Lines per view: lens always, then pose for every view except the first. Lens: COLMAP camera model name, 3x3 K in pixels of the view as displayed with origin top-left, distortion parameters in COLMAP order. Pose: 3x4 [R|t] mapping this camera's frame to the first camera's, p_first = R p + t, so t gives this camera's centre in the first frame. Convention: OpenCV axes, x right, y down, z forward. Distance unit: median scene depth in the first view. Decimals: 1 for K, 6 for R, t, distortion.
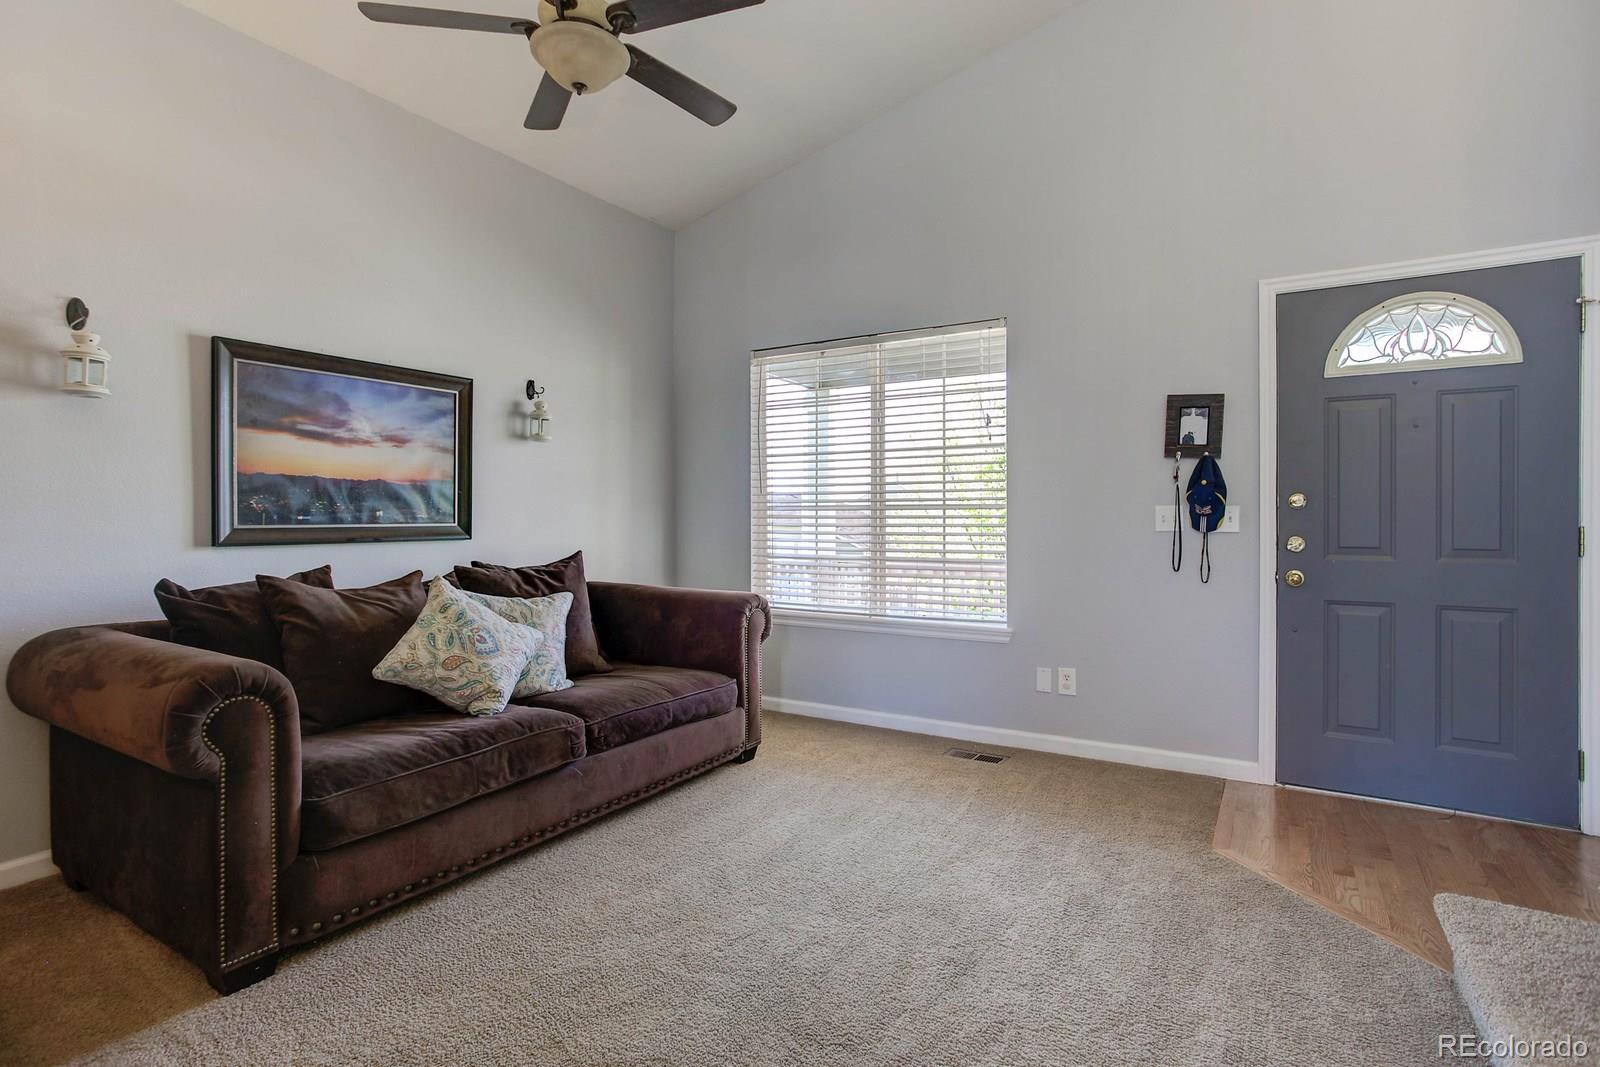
lens RADIAL K [[798.8, 0, 794.9], [0, 798.8, 522.9], [0, 0, 1]] dist [0.000915, 0.000607]
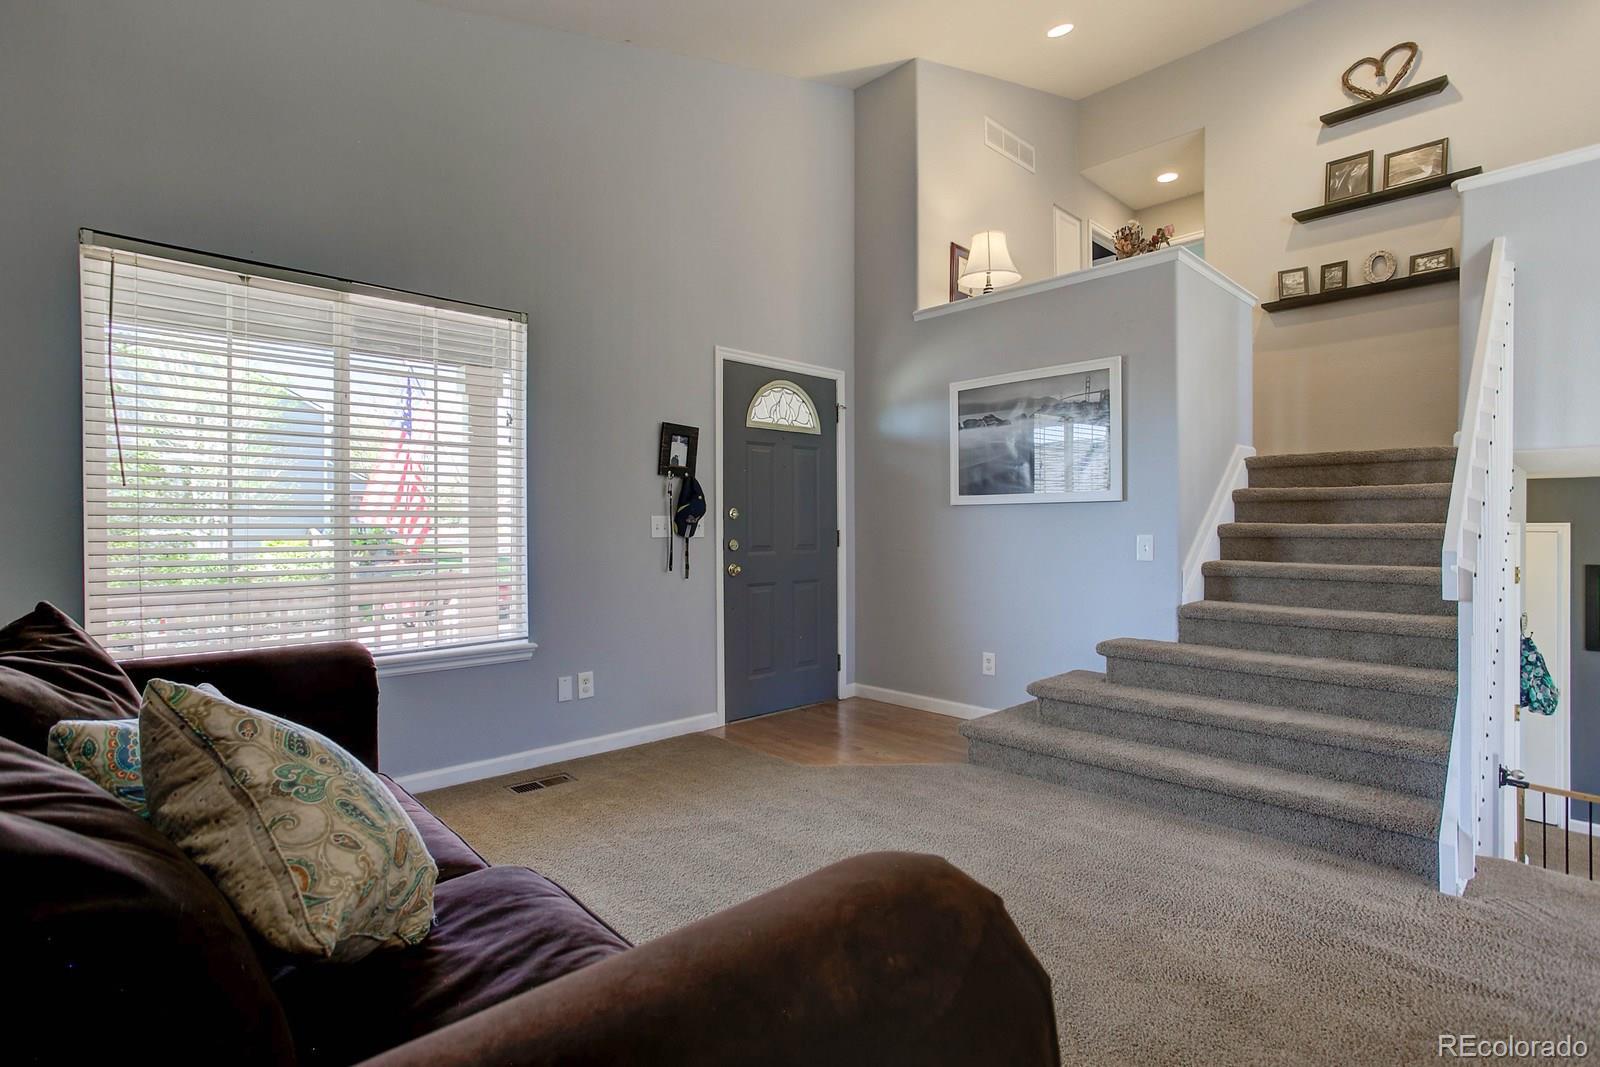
lens RADIAL K [[806.2, 0, 795.5], [0, 806.2, 538.9], [0, 0, 1]] dist [-0.035735, 0.032814]
pose [[0.254862, -0.017619, 0.966817, -0.648505], [0.009003, 0.999834, 0.015847, -0.004976], [-0.966936, 0.004665, 0.254978, 0.518984]]
